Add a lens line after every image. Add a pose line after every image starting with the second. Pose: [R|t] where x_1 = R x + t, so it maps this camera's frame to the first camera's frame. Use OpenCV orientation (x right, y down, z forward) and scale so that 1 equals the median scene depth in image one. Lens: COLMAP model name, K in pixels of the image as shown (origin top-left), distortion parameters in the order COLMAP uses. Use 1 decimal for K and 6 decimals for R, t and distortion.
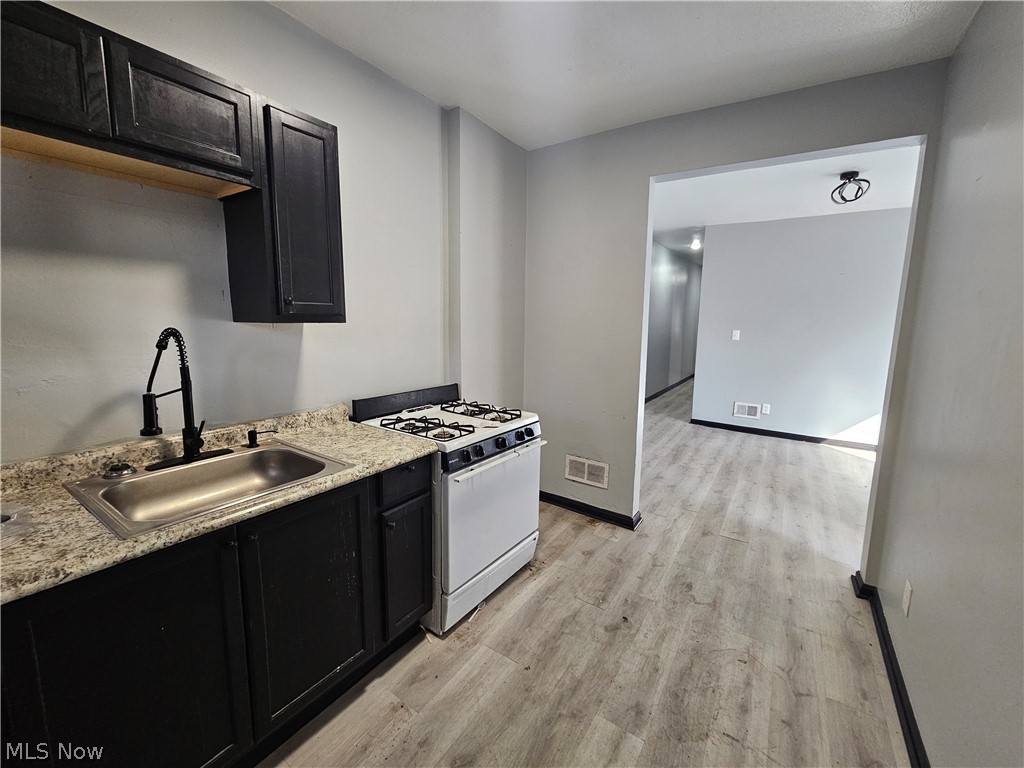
lens RADIAL K [[420.9, 0, 518.0], [0, 420.9, 376.8], [0, 0, 1]] dist [-0.002010, 0.000375]
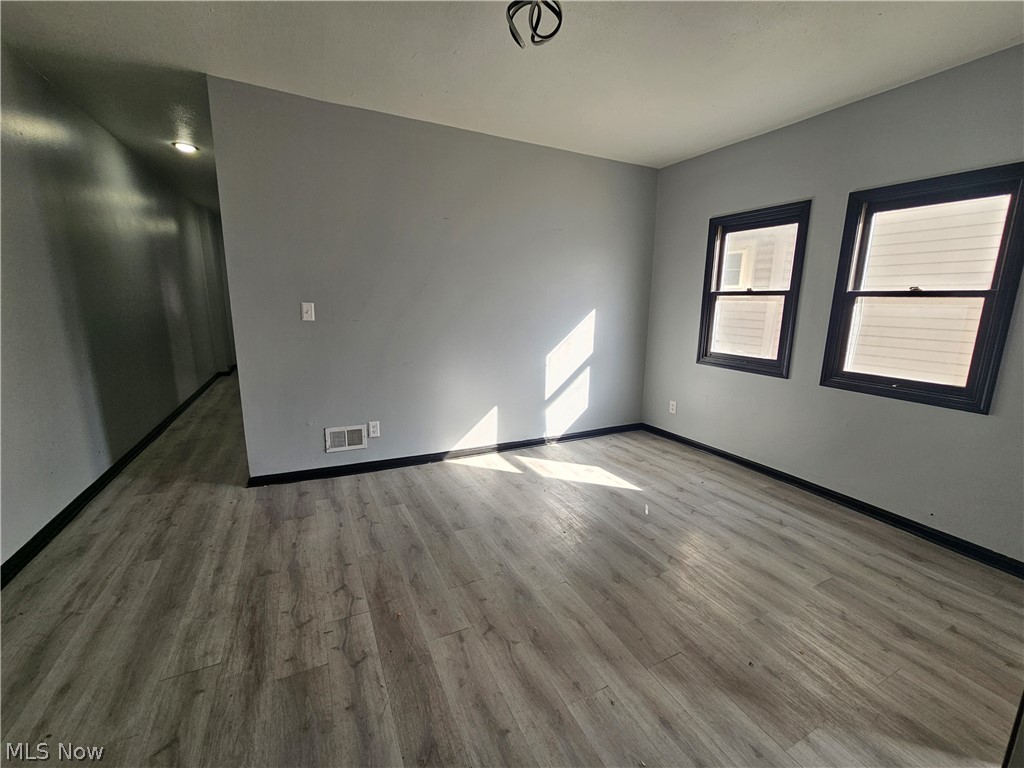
lens RADIAL K [[420.9, 0, 518.0], [0, 420.9, 376.8], [0, 0, 1]] dist [-0.002010, 0.000375]
pose [[0.502341, -0.165074, 0.848766, 0.224357], [0.115446, 0.985623, 0.123365, -0.070566], [-0.856928, 0.036016, 0.514177, 0.628638]]
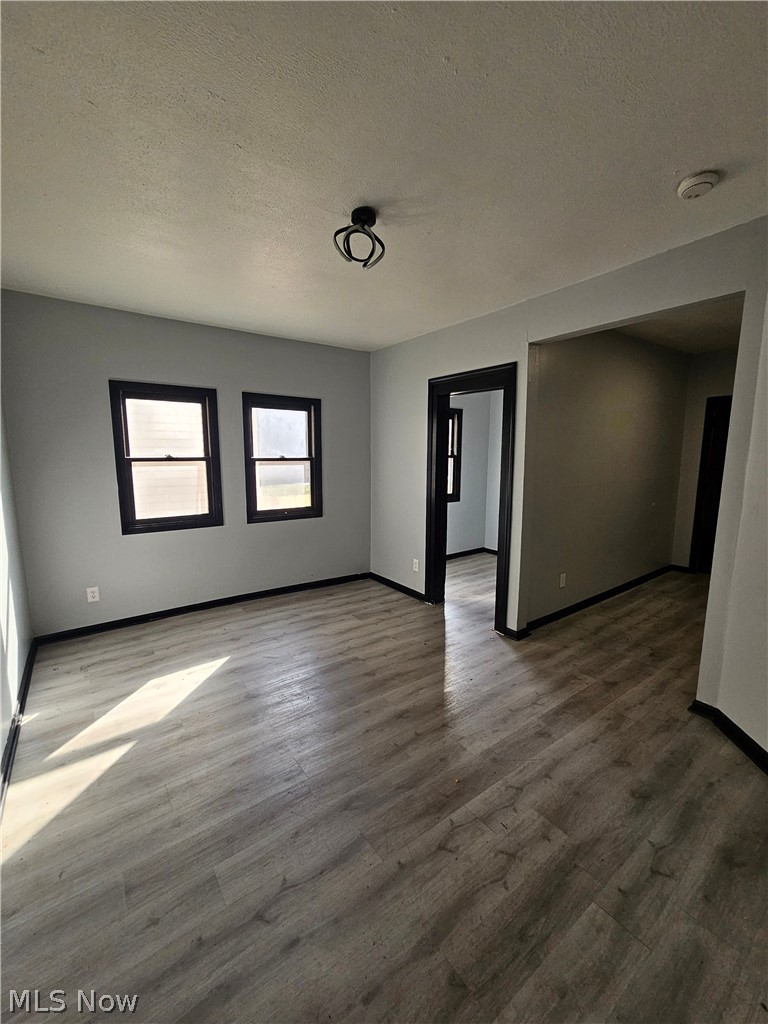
lens RADIAL K [[420.9, 0, 384.0], [0, 420.9, 512.0], [0, 0, 1]] dist [-0.002010, 0.000375]
pose [[-0.932888, -0.069471, 0.353403, 0.429147], [0.032811, 0.960748, 0.275474, -0.206529], [-0.358669, 0.268582, -0.893991, 1.348333]]
